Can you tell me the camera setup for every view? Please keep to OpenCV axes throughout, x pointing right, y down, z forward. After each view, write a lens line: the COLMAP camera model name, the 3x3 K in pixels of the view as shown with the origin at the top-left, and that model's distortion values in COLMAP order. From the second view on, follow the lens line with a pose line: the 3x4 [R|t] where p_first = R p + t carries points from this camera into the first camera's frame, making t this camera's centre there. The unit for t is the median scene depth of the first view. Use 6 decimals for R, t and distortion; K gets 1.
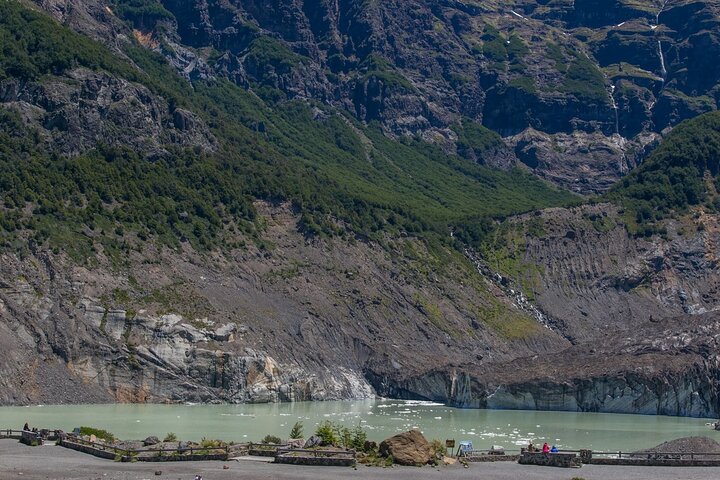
lens RADIAL K [[1955.5, 0, 360.0], [0, 1955.5, 240.0], [0, 0, 1]] dist [-0.285531, 0.314204]
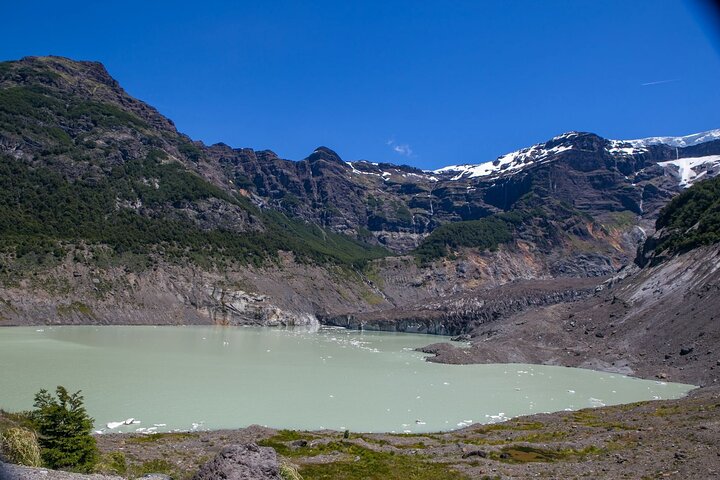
lens RADIAL K [[616.7, 0, 364.2], [0, 616.7, 227.7], [0, 0, 1]] dist [-0.008813, 0.008899]
pose [[0.998622, 0.027279, 0.044833, 0.024979], [-0.023478, 0.996254, -0.083224, 0.016792], [-0.046935, 0.082057, 0.995522, 0.152845]]
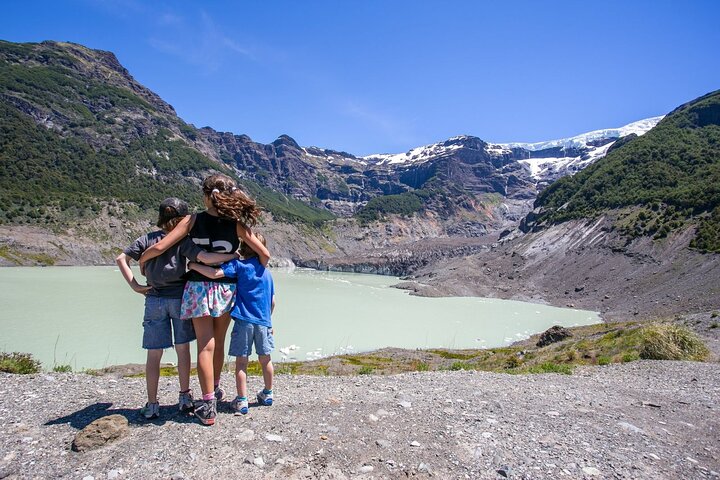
lens RADIAL K [[438.0, 0, 360.0], [0, 438.0, 240.0], [0, 0, 1]] dist [-0.001762, 0.026201]
pose [[0.974361, 0.046716, 0.220088, -0.051757], [-0.050083, 0.998698, 0.009744, 0.016005], [-0.219346, -0.020517, 0.975431, 0.172201]]
